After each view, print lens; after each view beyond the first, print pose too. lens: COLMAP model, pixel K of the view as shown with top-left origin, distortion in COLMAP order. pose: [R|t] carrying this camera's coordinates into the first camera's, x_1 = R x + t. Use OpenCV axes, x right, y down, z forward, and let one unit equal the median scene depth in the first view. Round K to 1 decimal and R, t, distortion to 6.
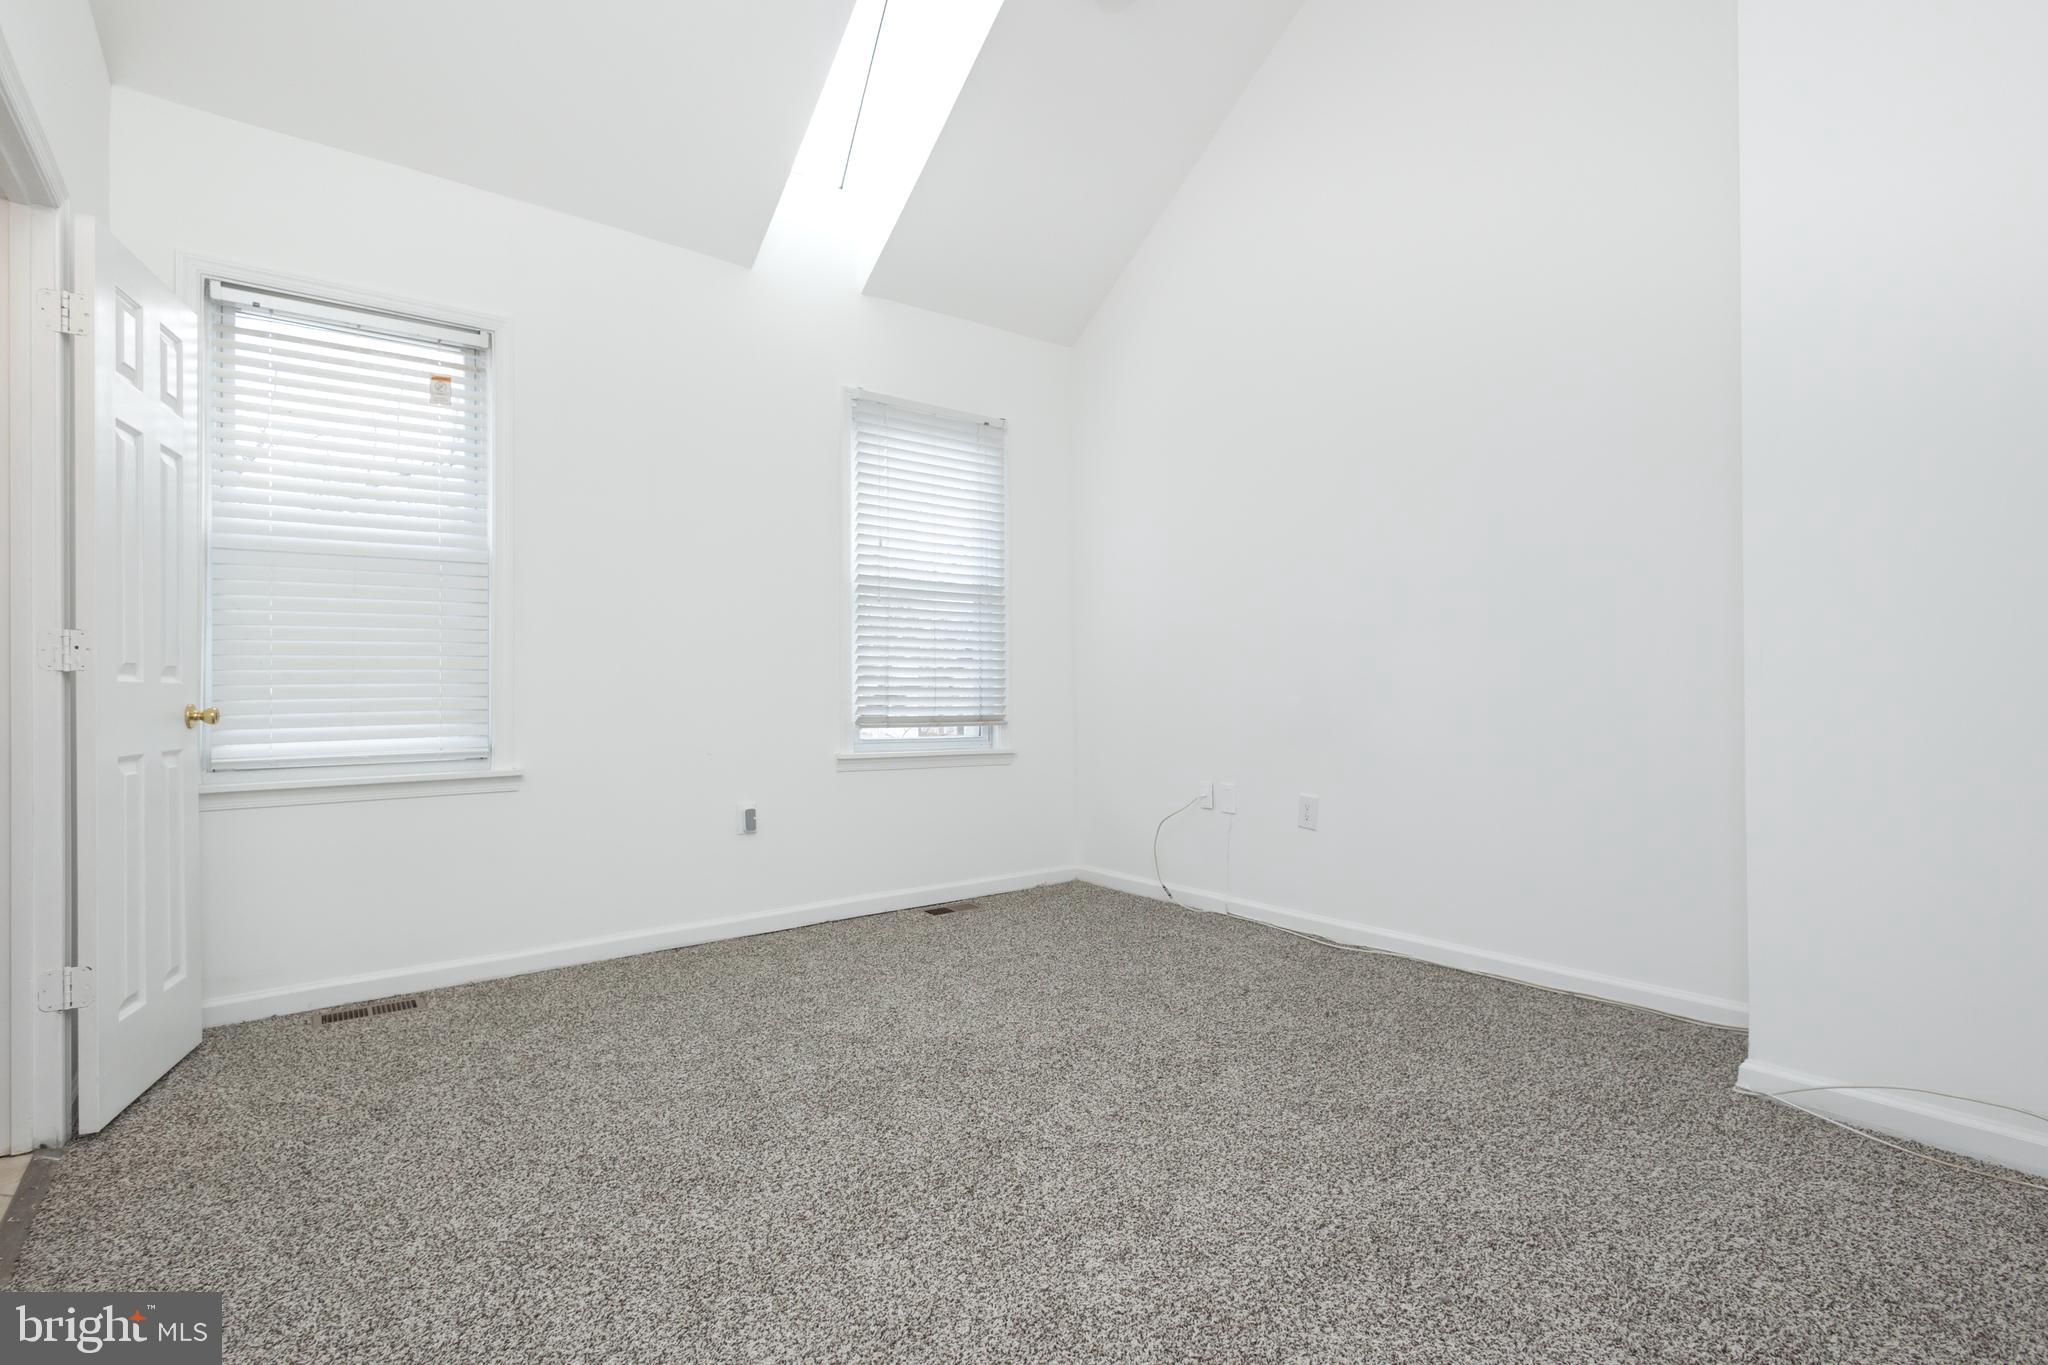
lens RADIAL K [[951.0, 0, 1014.7], [0, 951.0, 689.6], [0, 0, 1]] dist [0.003222, 0.000428]
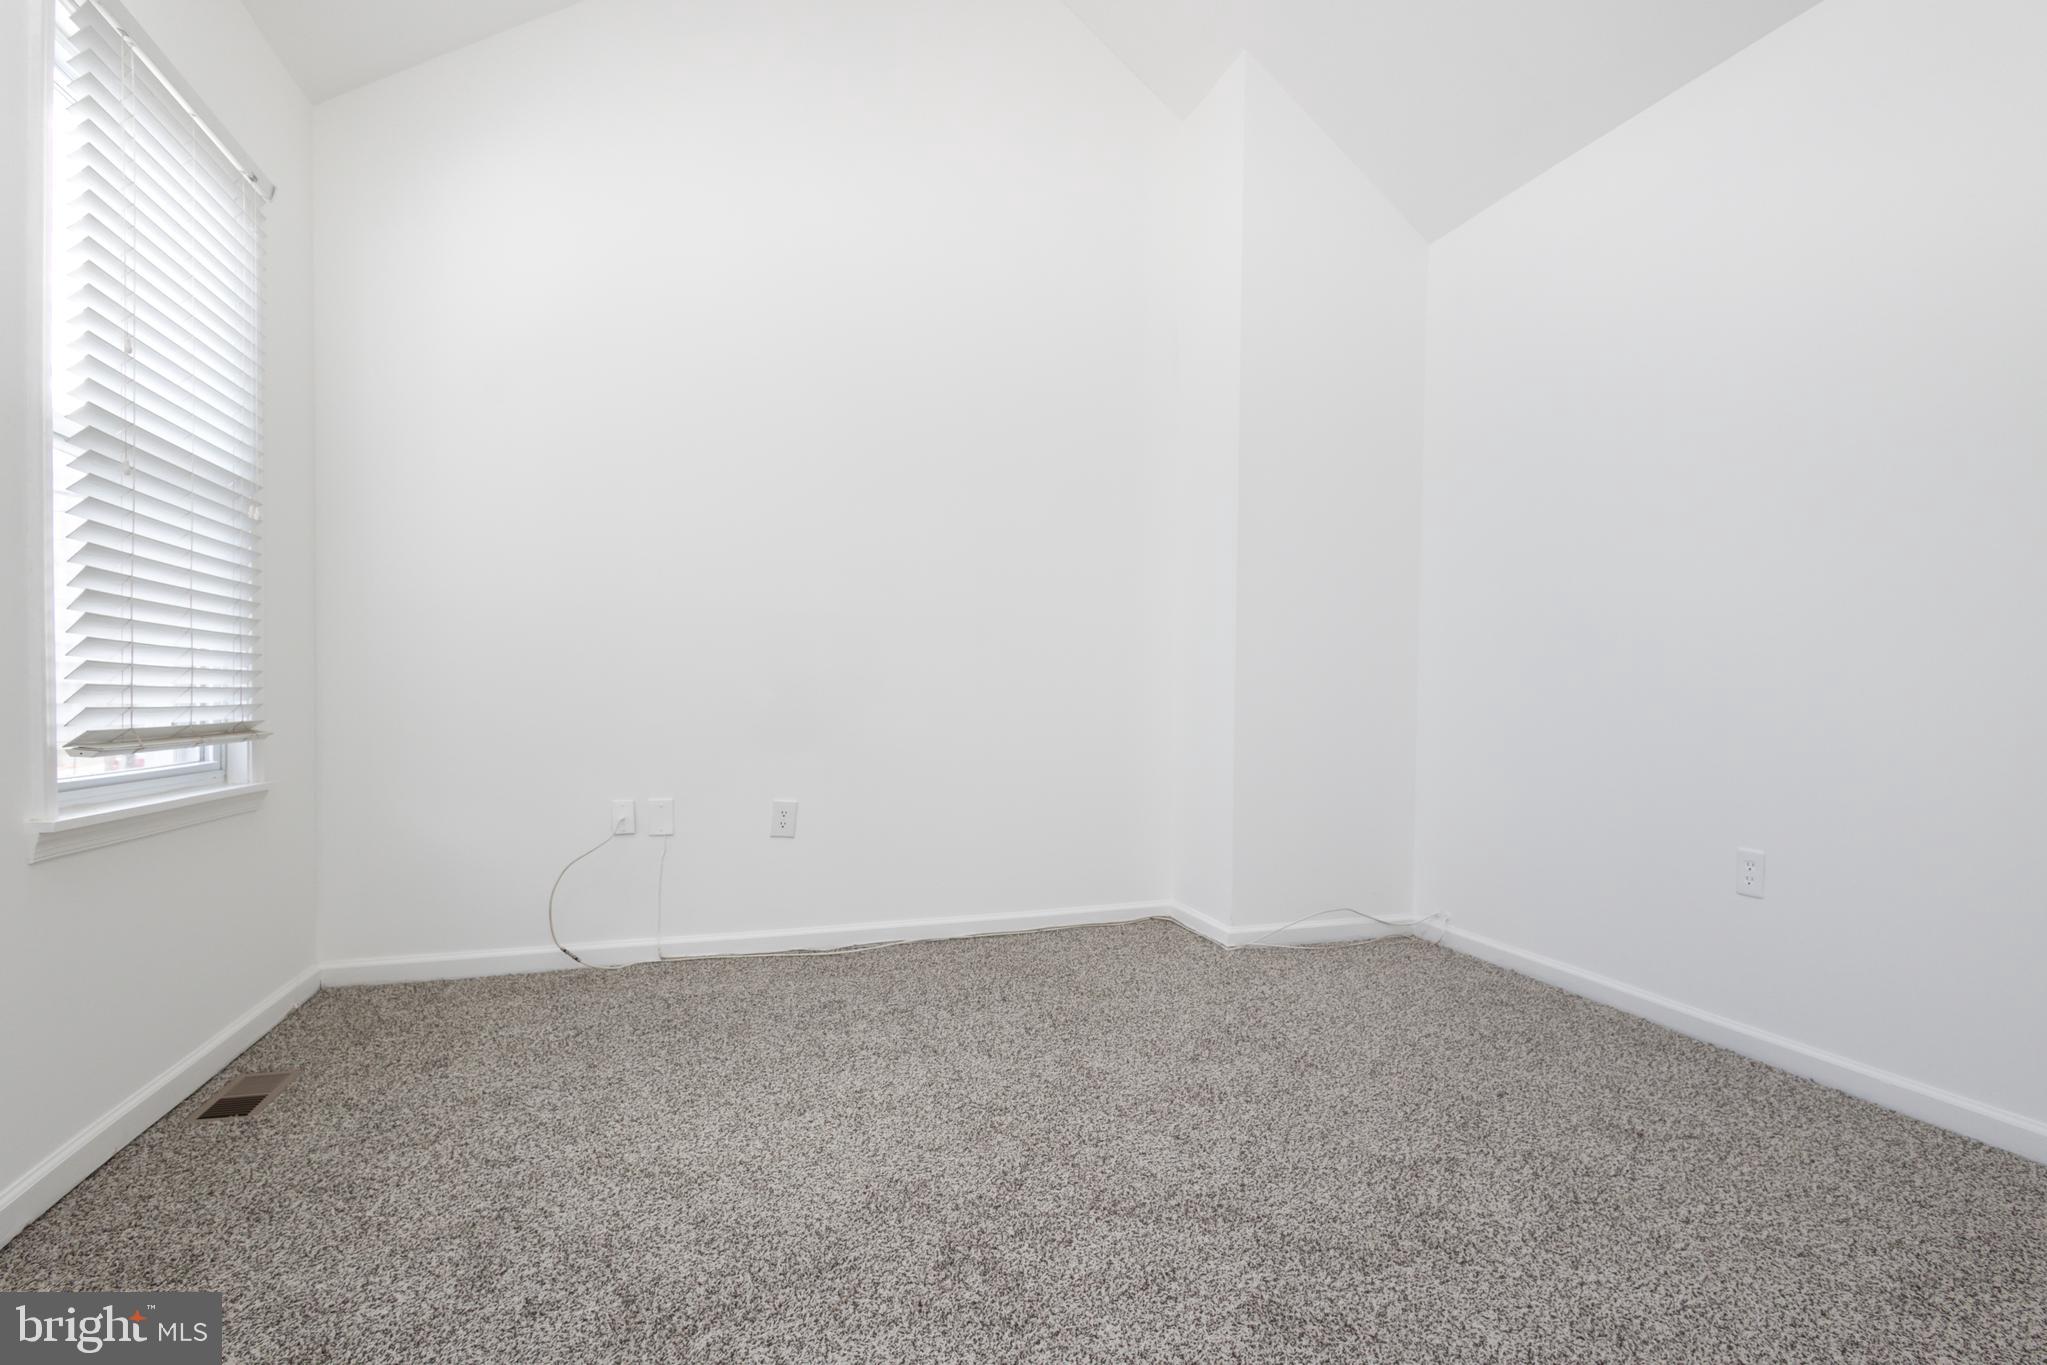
lens RADIAL K [[950.5, 0, 1014.2], [0, 950.5, 689.6], [0, 0, 1]] dist [0.003222, 0.000428]
pose [[0.322989, 0.011668, 0.946331, -0.456586], [-0.011601, 0.999898, -0.008369, 0.009516], [-0.946332, -0.008275, 0.323091, 0.466985]]
